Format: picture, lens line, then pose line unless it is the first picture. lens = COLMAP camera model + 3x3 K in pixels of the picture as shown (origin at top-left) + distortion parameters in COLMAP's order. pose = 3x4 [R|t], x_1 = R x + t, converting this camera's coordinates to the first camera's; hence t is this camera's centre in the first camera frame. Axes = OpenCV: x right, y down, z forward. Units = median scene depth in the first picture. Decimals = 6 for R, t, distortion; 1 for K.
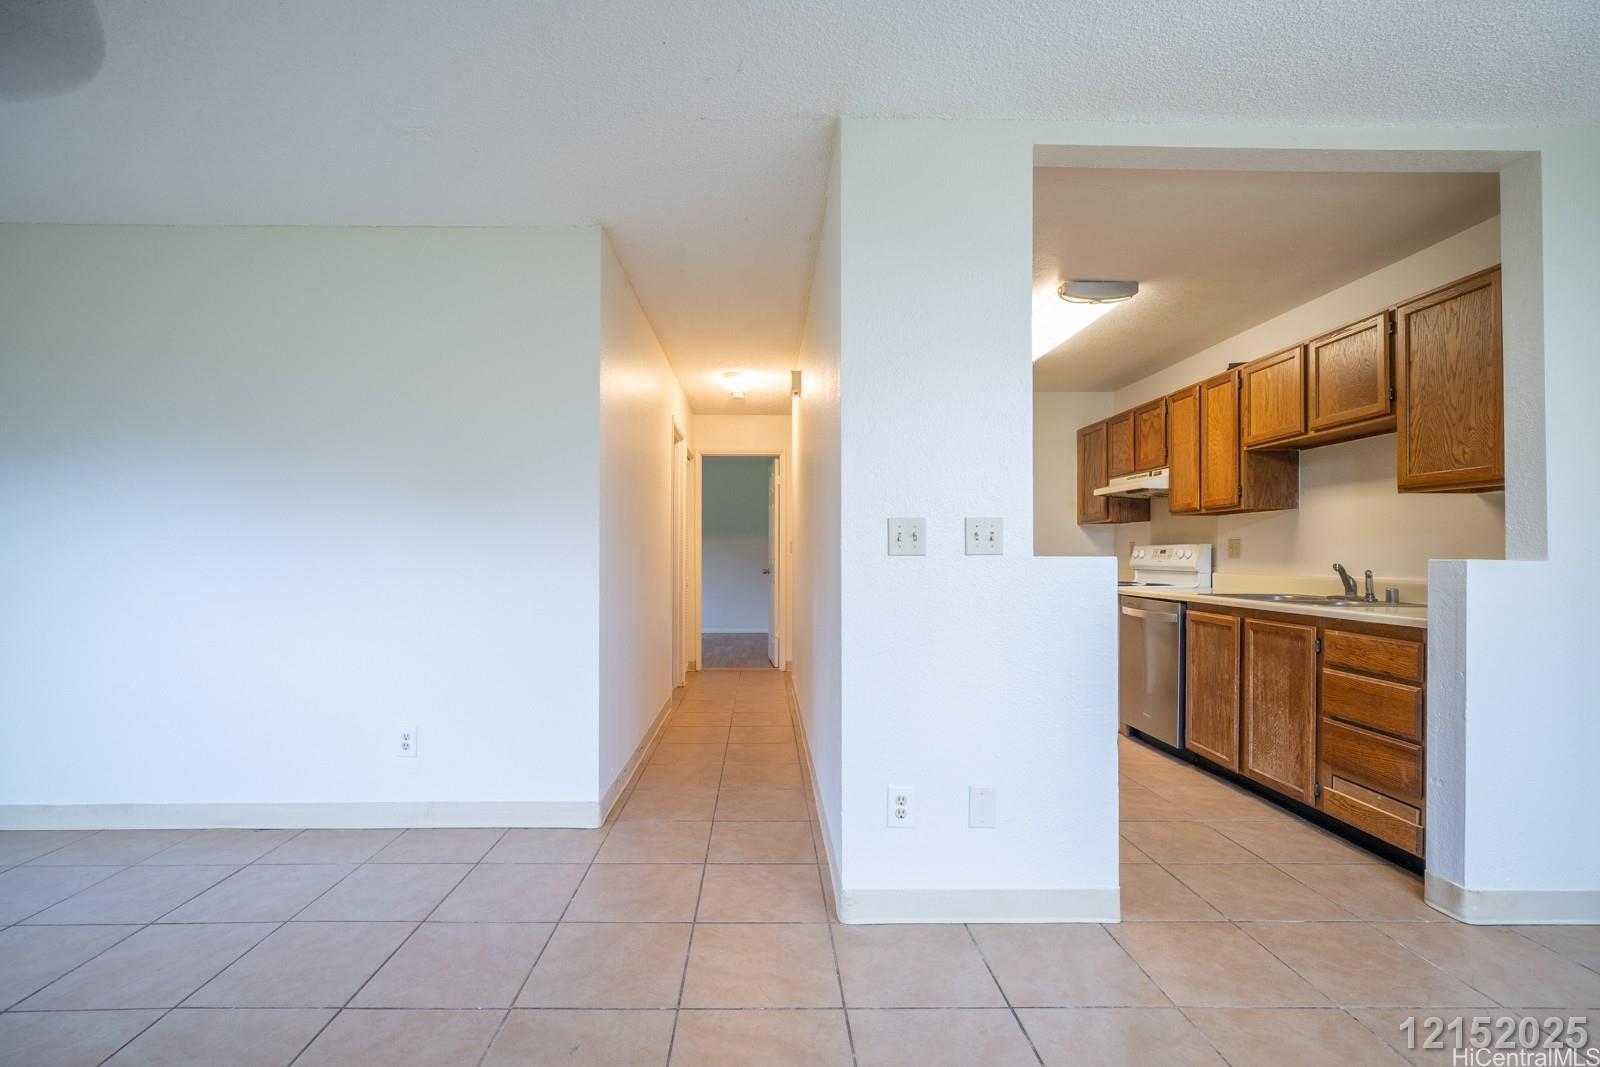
lens RADIAL K [[692.5, 0, 775.1], [0, 692.5, 549.1], [0, 0, 1]] dist [-0.004707, -0.000197]
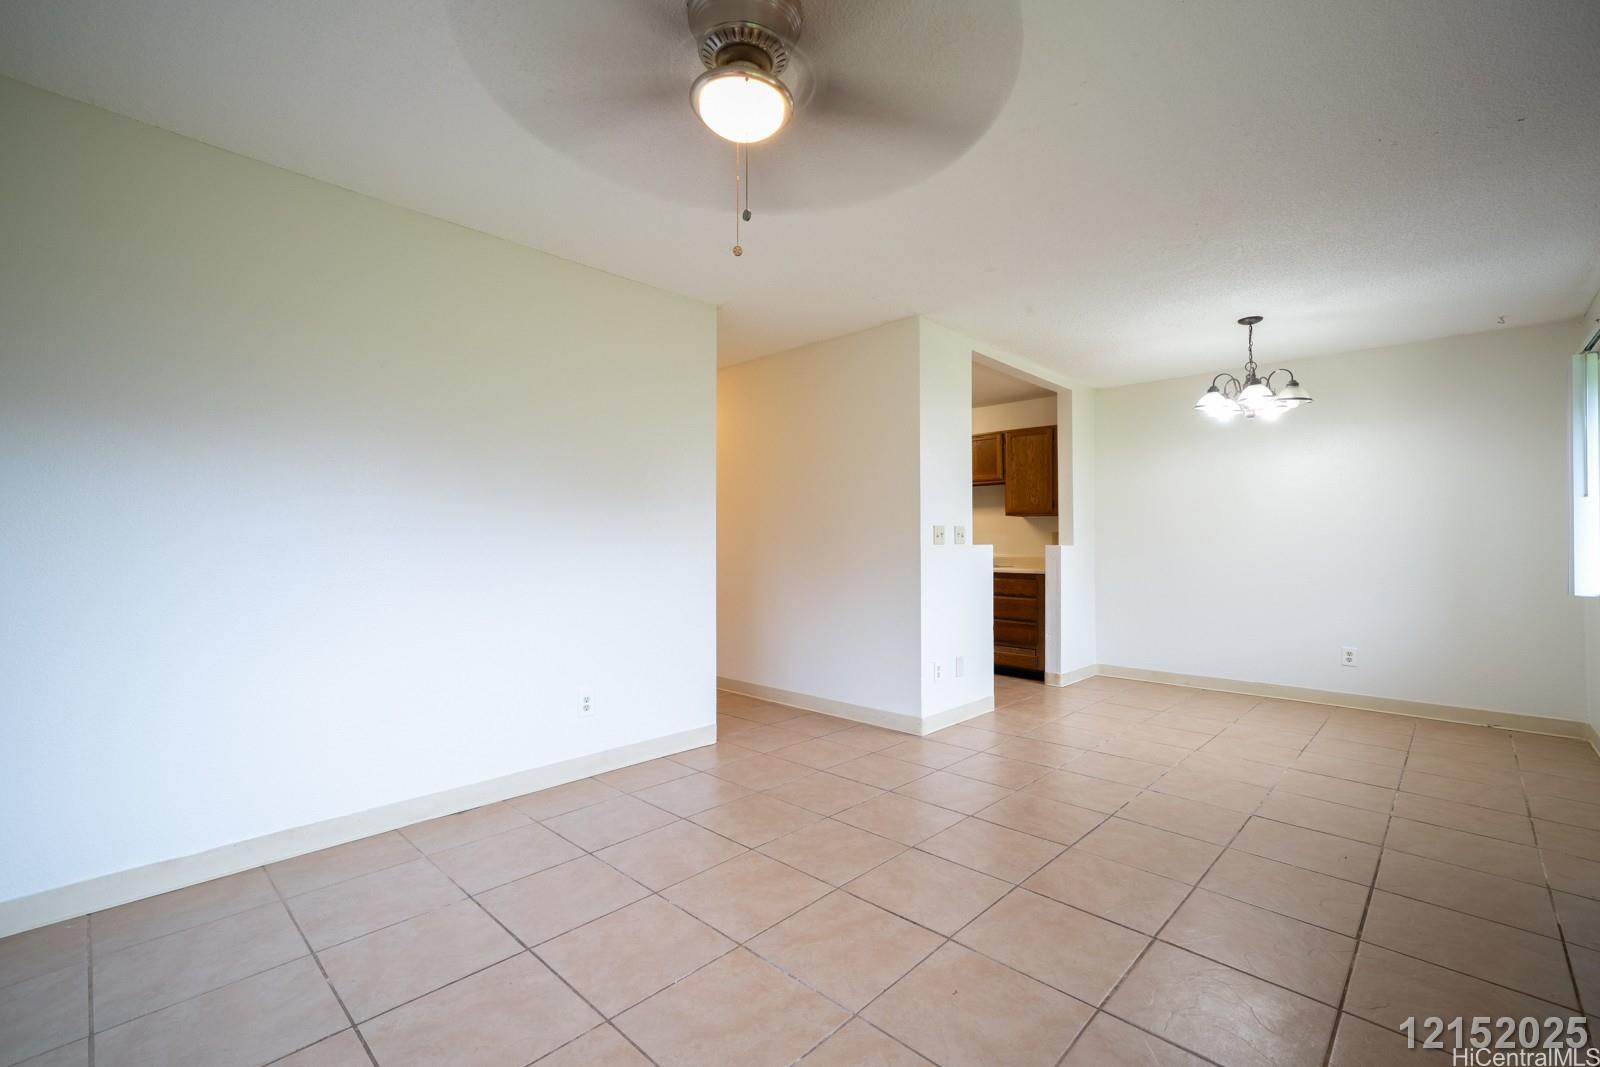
lens RADIAL K [[692.5, 0, 784.2], [0, 692.5, 525.6], [0, 0, 1]] dist [-0.004707, -0.000197]
pose [[0.706947, 0.017124, 0.707059, -1.121015], [-0.006047, 0.999817, -0.018168, -0.004102], [-0.707241, 0.008569, 0.706921, -0.068255]]
